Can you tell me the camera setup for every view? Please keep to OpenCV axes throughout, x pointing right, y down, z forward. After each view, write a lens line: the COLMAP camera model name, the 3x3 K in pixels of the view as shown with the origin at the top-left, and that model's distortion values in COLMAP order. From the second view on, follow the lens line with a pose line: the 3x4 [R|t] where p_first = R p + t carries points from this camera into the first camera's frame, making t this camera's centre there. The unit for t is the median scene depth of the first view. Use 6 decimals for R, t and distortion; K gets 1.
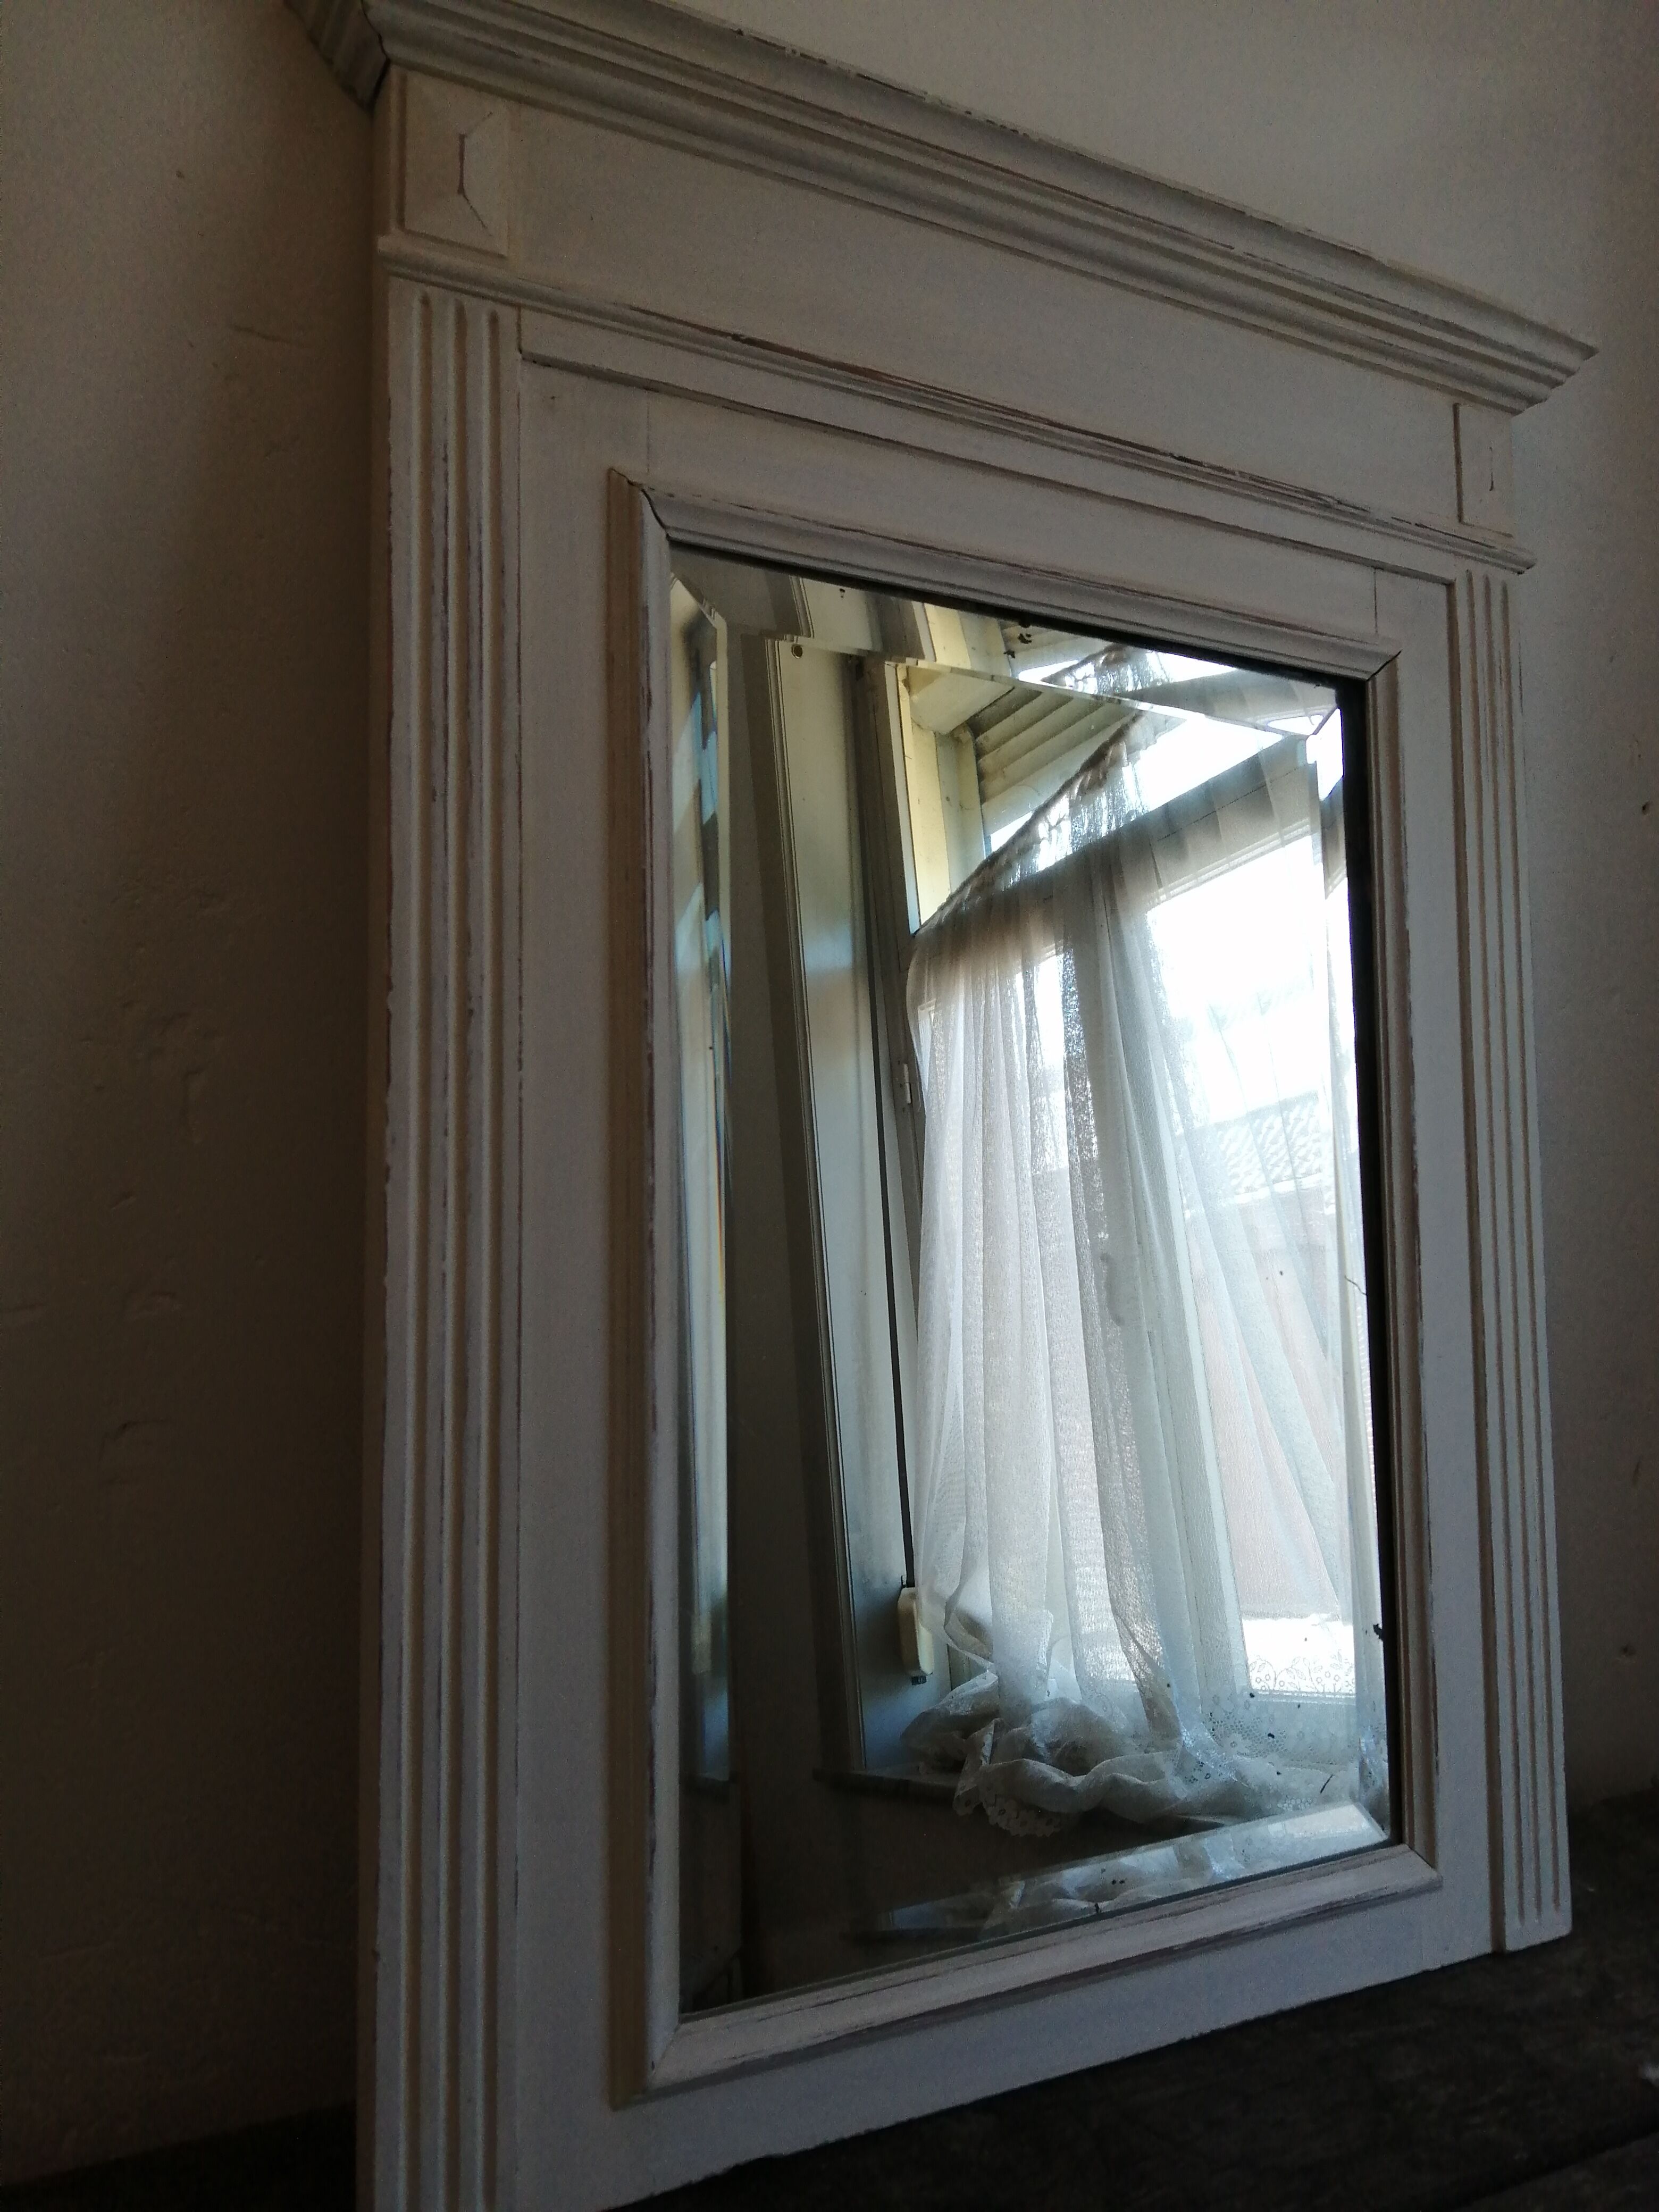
lens RADIAL K [[1756.3, 0, 831.2], [0, 1756.3, 1091.6], [0, 0, 1]] dist [0.049902, -0.107065]
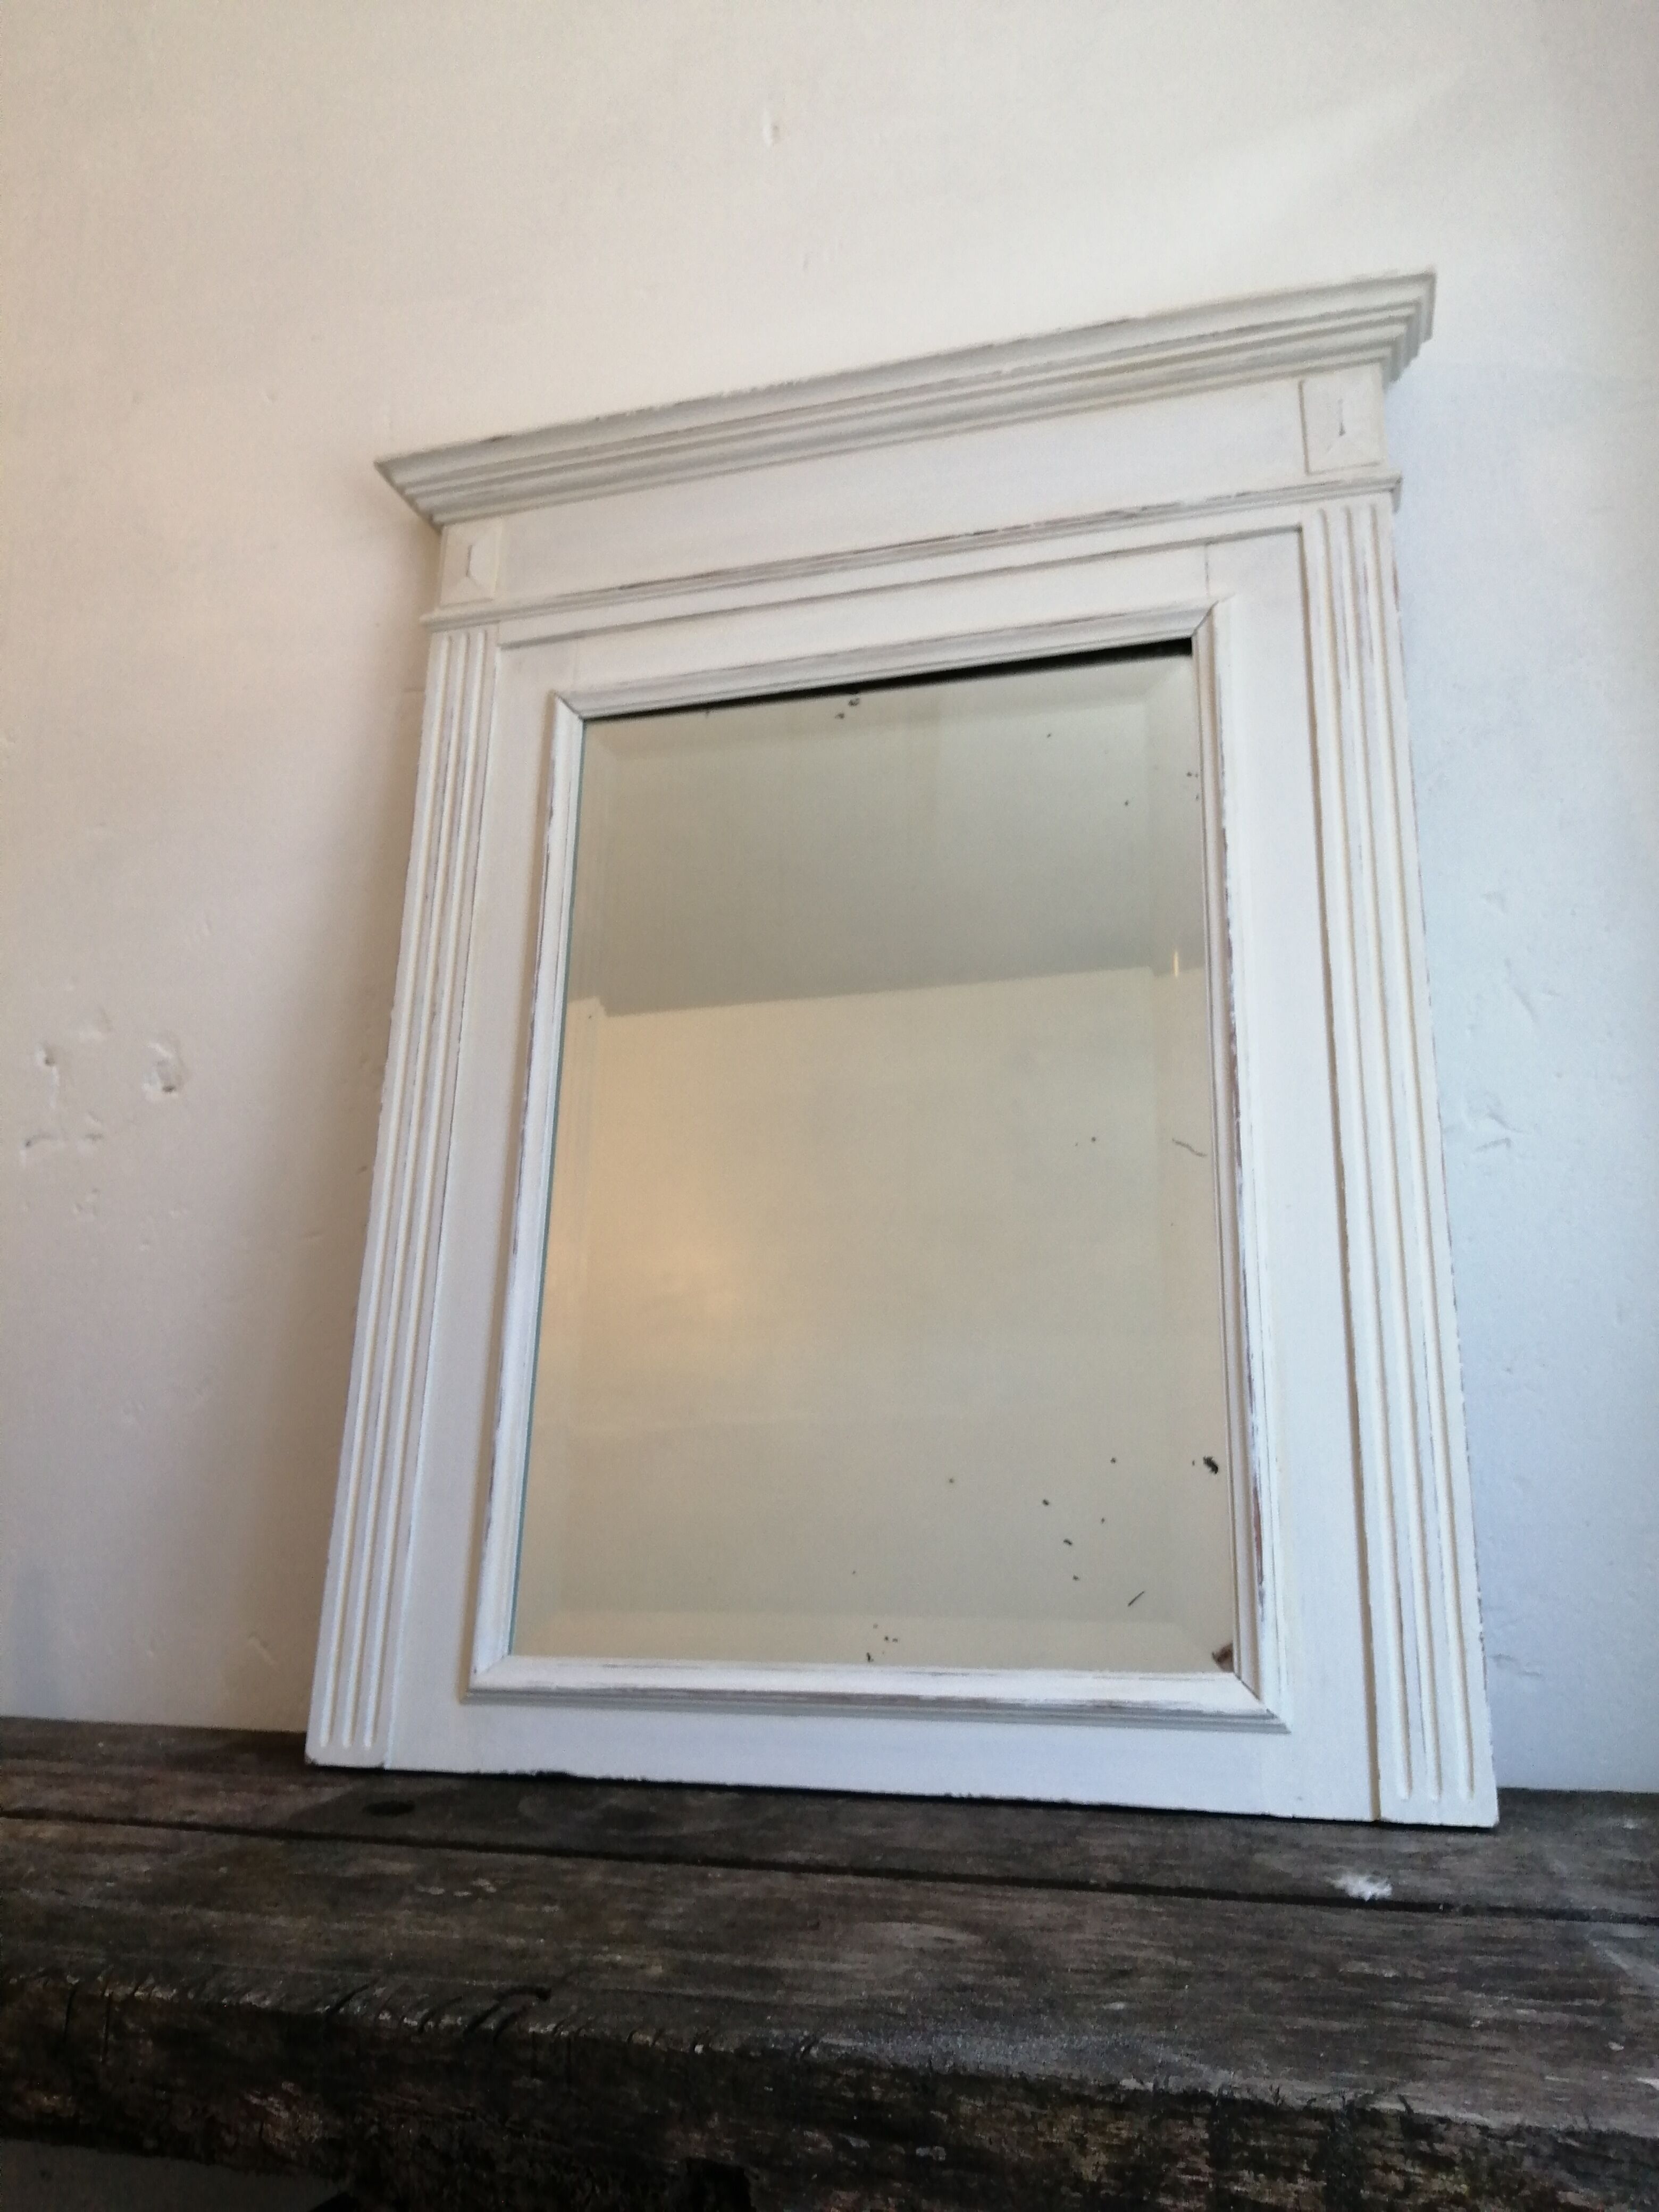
lens RADIAL K [[1778.9, 0, 816.3], [0, 1778.9, 1064.6], [0, 0, 1]] dist [0.063802, -0.166195]
pose [[0.694492, -0.199032, -0.691424, 1.062703], [0.029803, 0.968111, -0.248743, 0.381533], [0.718883, 0.152144, 0.678277, 0.100584]]
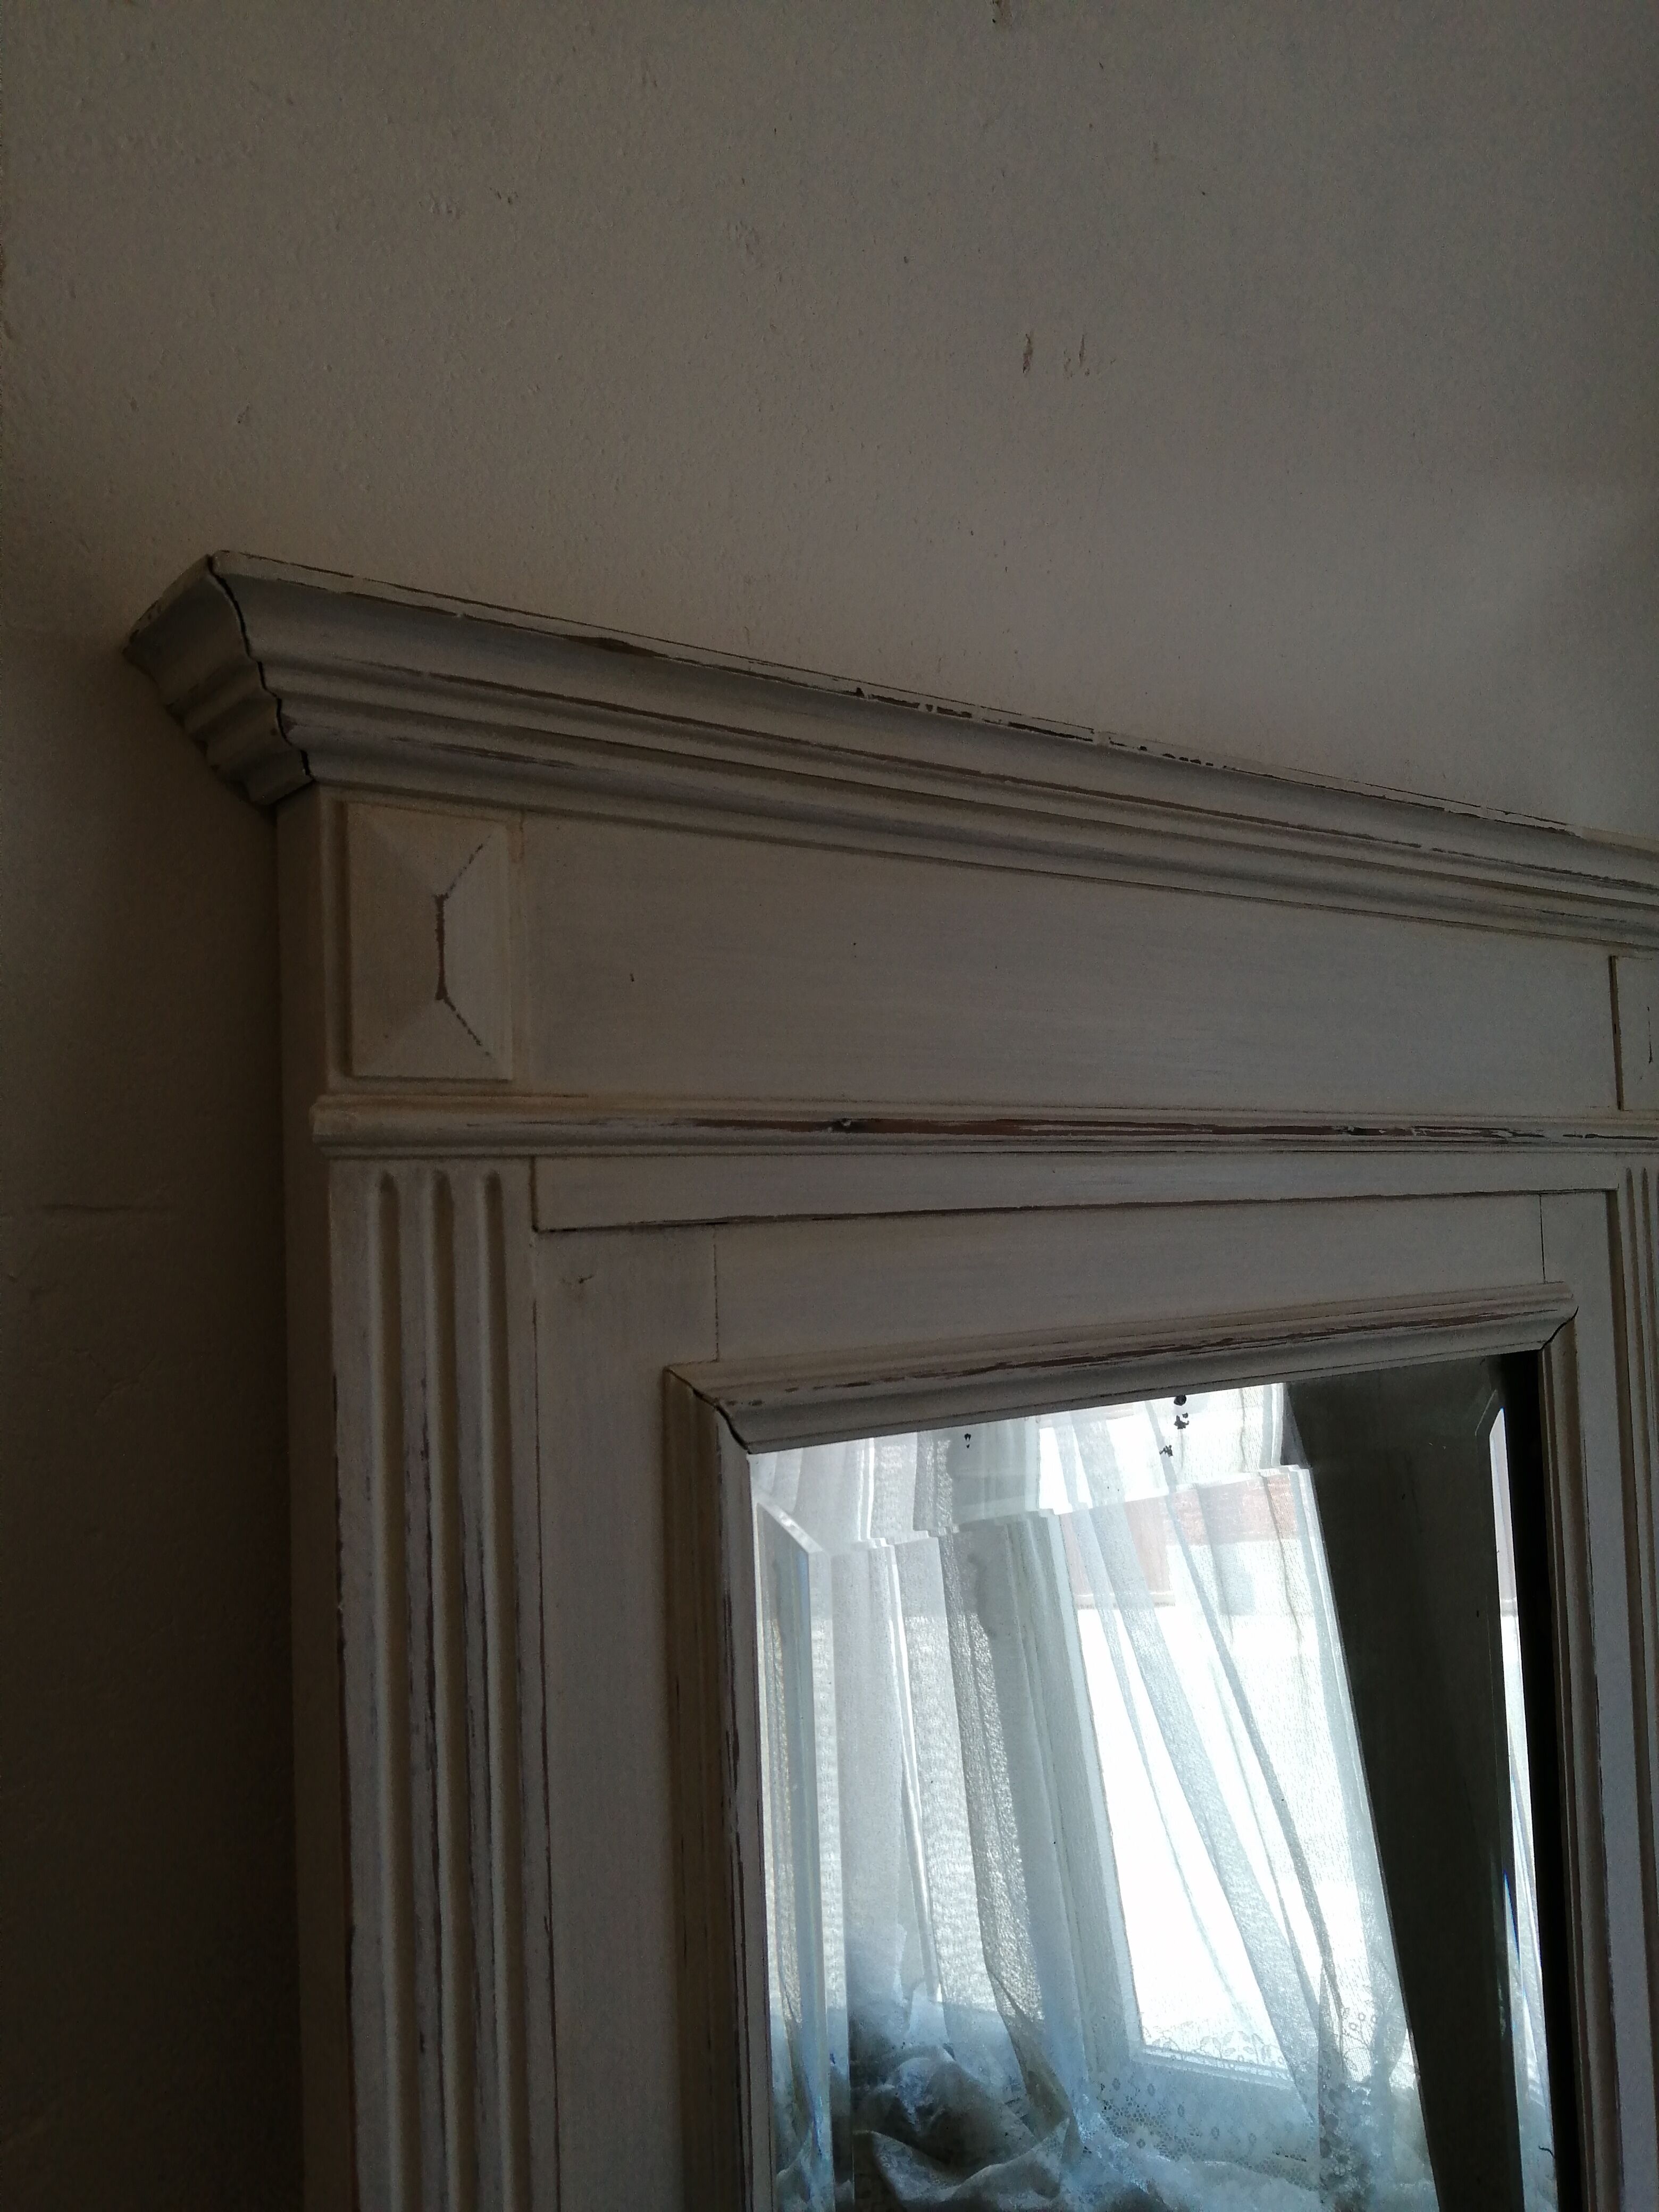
lens RADIAL K [[1738.8, 0, 825.3], [0, 1738.8, 1093.1], [0, 0, 1]] dist [0.057663, -0.122008]
pose [[0.987181, -0.011403, 0.159195, -0.158483], [0.007959, 0.999721, 0.022255, -0.442216], [-0.159405, -0.020703, 0.986996, 0.347351]]
